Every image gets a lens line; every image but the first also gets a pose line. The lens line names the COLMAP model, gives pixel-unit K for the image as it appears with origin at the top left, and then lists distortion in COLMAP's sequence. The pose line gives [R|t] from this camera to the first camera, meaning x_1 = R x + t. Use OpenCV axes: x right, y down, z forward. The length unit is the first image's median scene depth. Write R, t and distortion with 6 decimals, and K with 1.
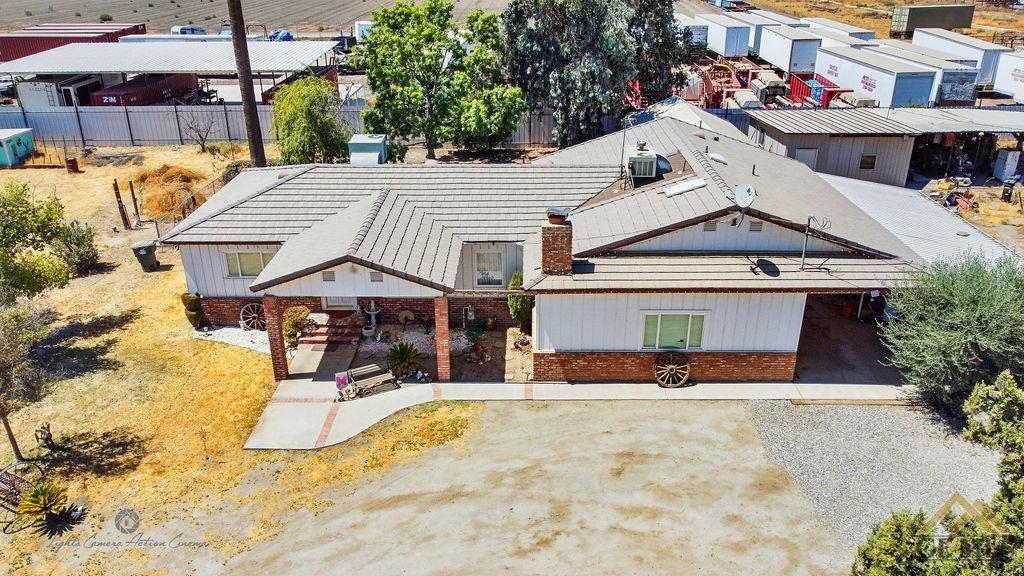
lens RADIAL K [[779.5, 0, 509.5], [0, 779.5, 289.7], [0, 0, 1]] dist [0.005488, -0.005283]
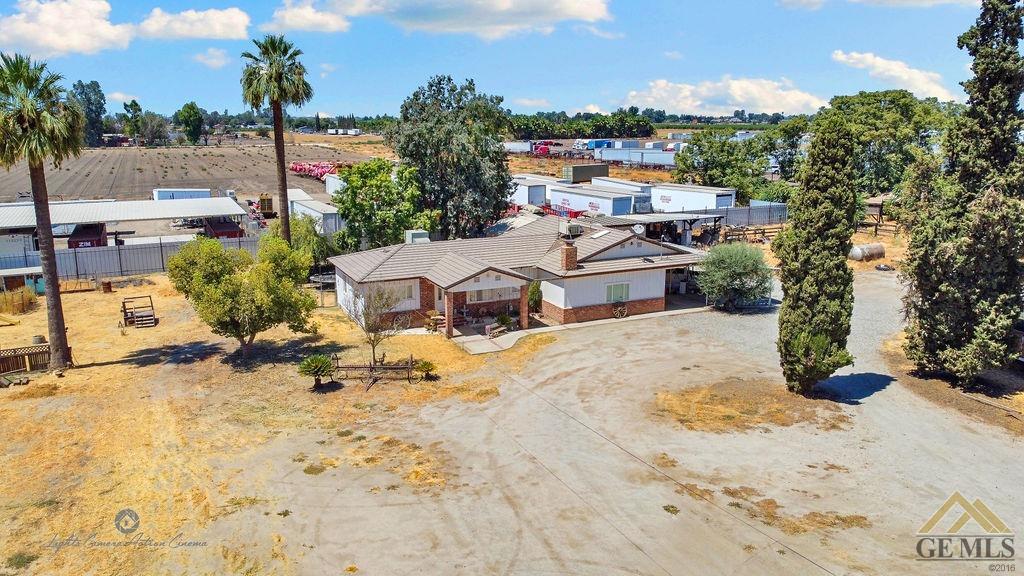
lens RADIAL K [[779.5, 0, 509.5], [0, 779.5, 289.7], [0, 0, 1]] dist [0.005488, -0.005283]
pose [[0.901749, -0.090992, 0.422575, -1.034414], [0.175537, 0.970441, -0.165622, 0.368873], [-0.395014, 0.223527, 0.891067, -0.886475]]
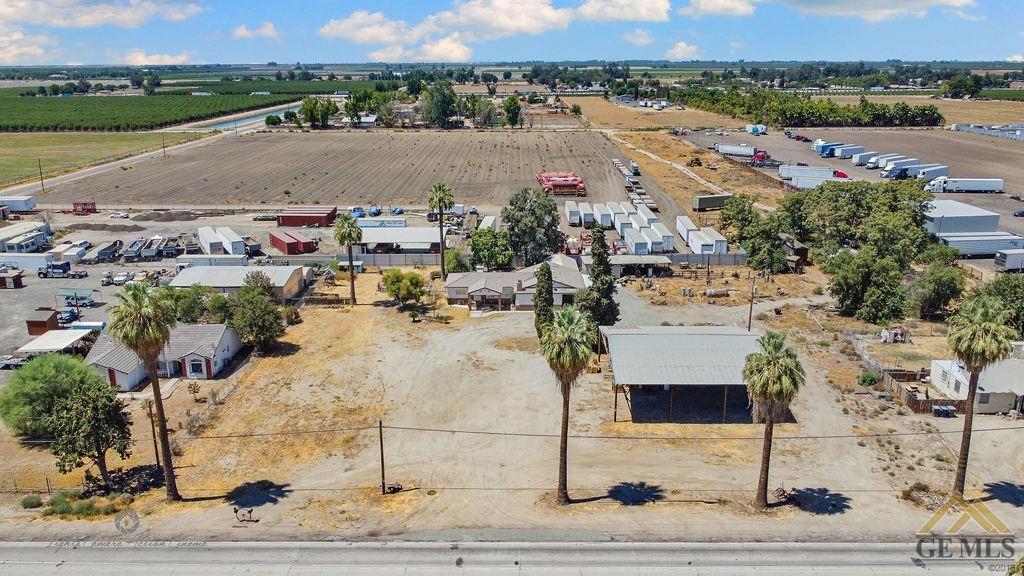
lens RADIAL K [[779.5, 0, 509.5], [0, 779.5, 289.7], [0, 0, 1]] dist [0.005488, -0.005283]
pose [[0.999975, -0.000823, 0.007093, -0.056573], [0.001765, 0.990997, -0.133874, 0.752677], [-0.006919, 0.133883, 0.990973, -4.786023]]
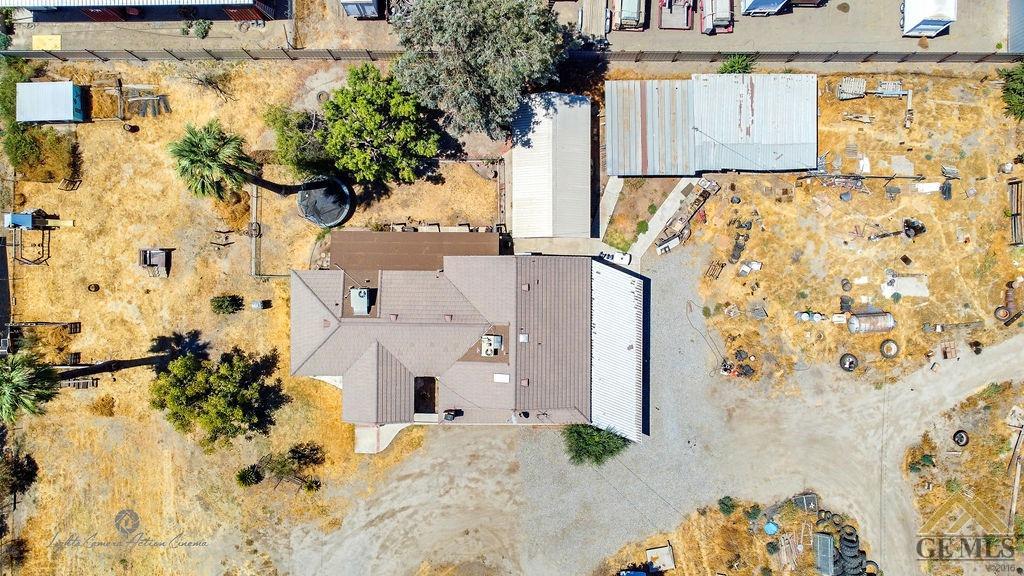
lens RADIAL K [[779.5, 0, 509.5], [0, 779.5, 289.7], [0, 0, 1]] dist [0.005488, -0.005283]
pose [[0.999935, -0.008894, 0.007087, 0.257692], [-0.002880, 0.404829, 0.914388, -2.761611], [-0.011002, -0.914349, 0.404777, 0.280161]]
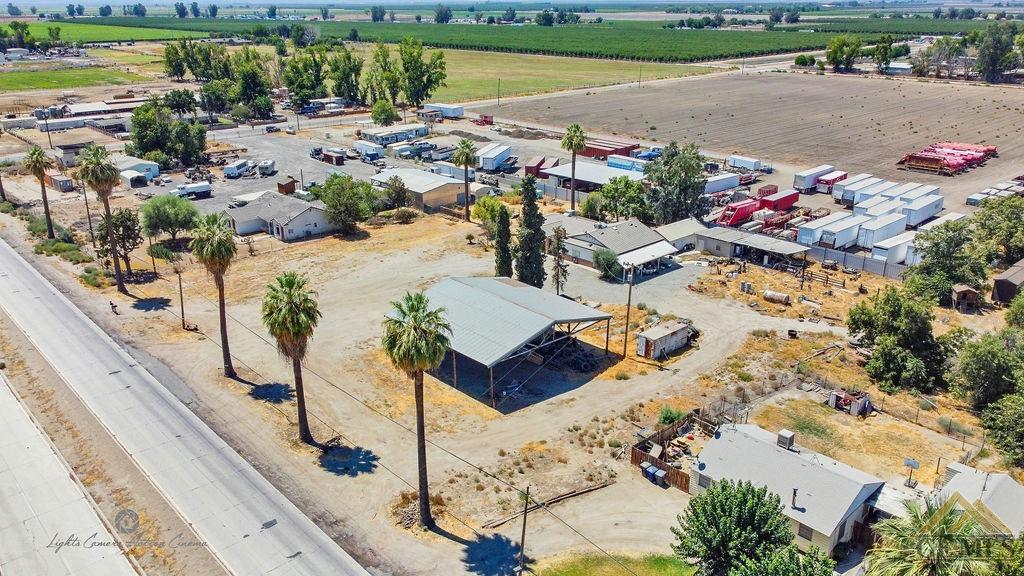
lens RADIAL K [[779.5, 0, 509.5], [0, 779.5, 289.7], [0, 0, 1]] dist [0.005488, -0.005283]
pose [[0.690557, 0.256709, -0.676189, 3.807072], [-0.296010, 0.953322, 0.059621, 0.115413], [0.659931, 0.158987, 0.734312, -3.455871]]
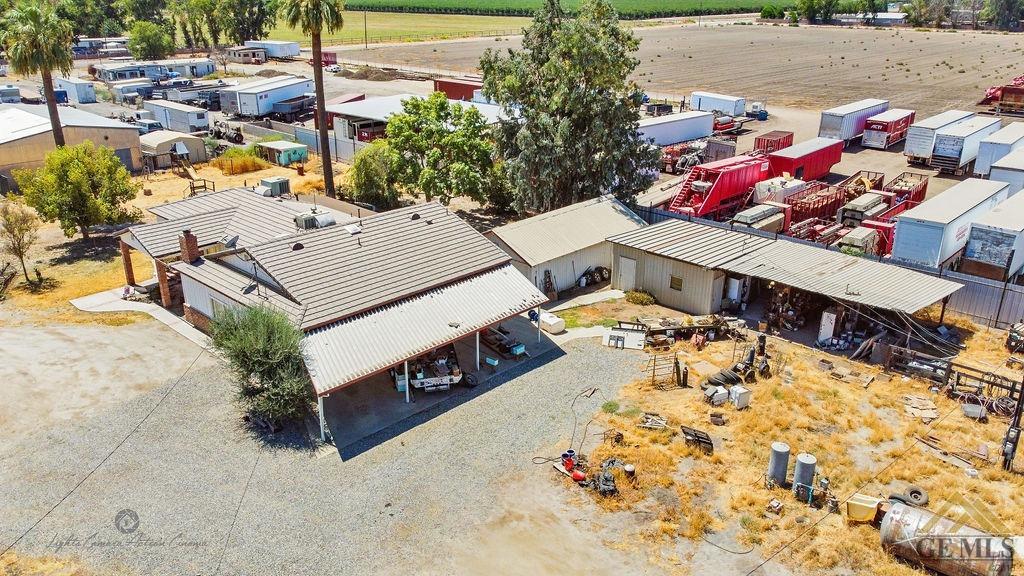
lens RADIAL K [[779.5, 0, 509.5], [0, 779.5, 289.7], [0, 0, 1]] dist [0.005488, -0.005283]
pose [[0.731019, 0.253597, -0.633483, 1.783946], [-0.284181, 0.957178, 0.055243, -0.274819], [0.620365, 0.139640, 0.771782, 0.066930]]
